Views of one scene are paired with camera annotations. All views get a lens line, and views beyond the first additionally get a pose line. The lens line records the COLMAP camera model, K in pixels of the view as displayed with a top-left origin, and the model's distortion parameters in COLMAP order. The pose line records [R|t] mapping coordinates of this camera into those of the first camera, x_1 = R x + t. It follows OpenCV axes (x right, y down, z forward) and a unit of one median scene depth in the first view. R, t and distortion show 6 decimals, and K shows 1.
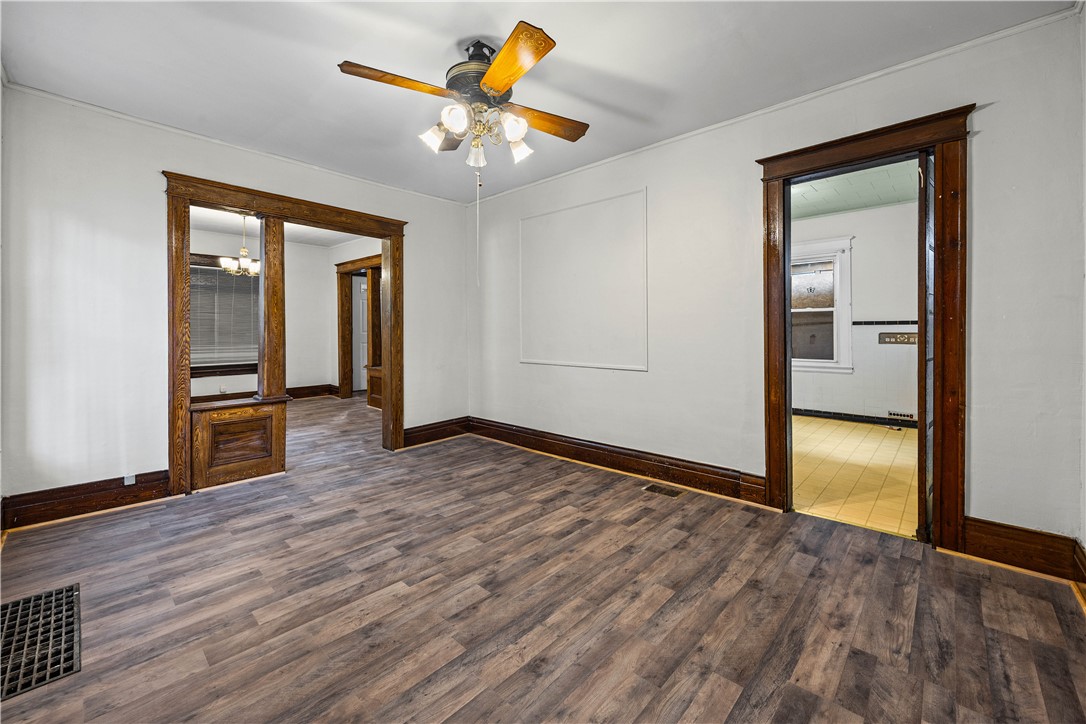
lens RADIAL K [[424.1, 0, 564.0], [0, 424.1, 344.4], [0, 0, 1]] dist [-0.001654, -0.000283]
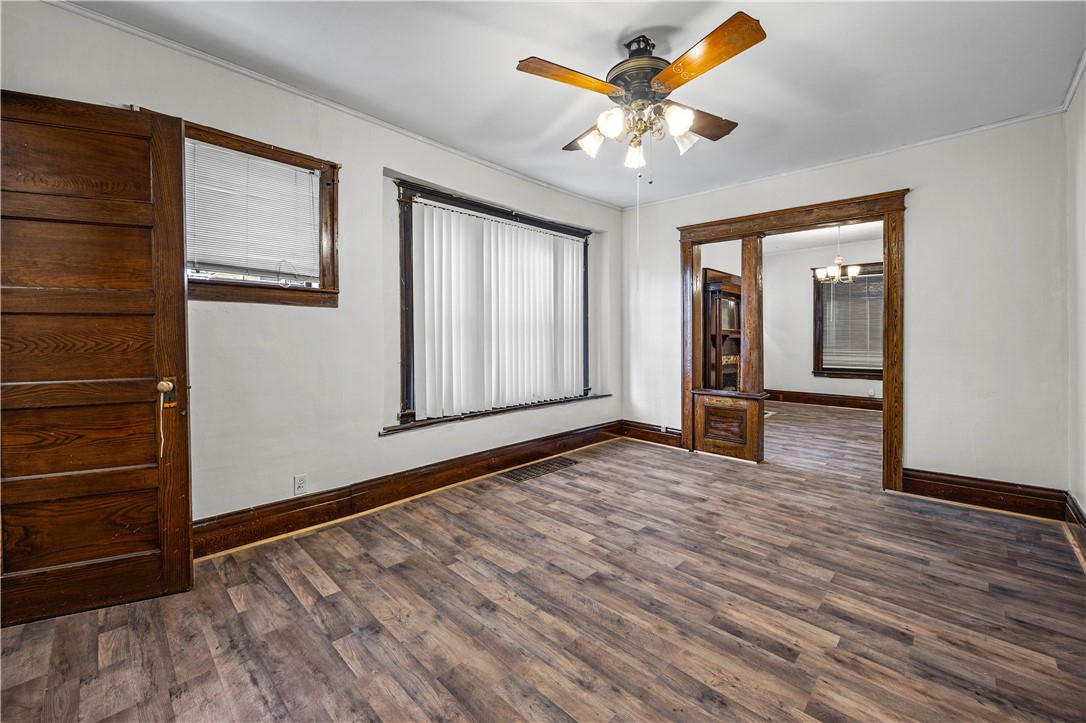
lens RADIAL K [[436.9, 0, 558.6], [0, 436.9, 342.7], [0, 0, 1]] dist [-0.007008, -0.000010]
pose [[-0.018098, 0.017753, -0.999679, 0.756866], [-0.034504, 0.999236, 0.018369, -0.024651], [0.999241, 0.034826, -0.017471, 0.766093]]
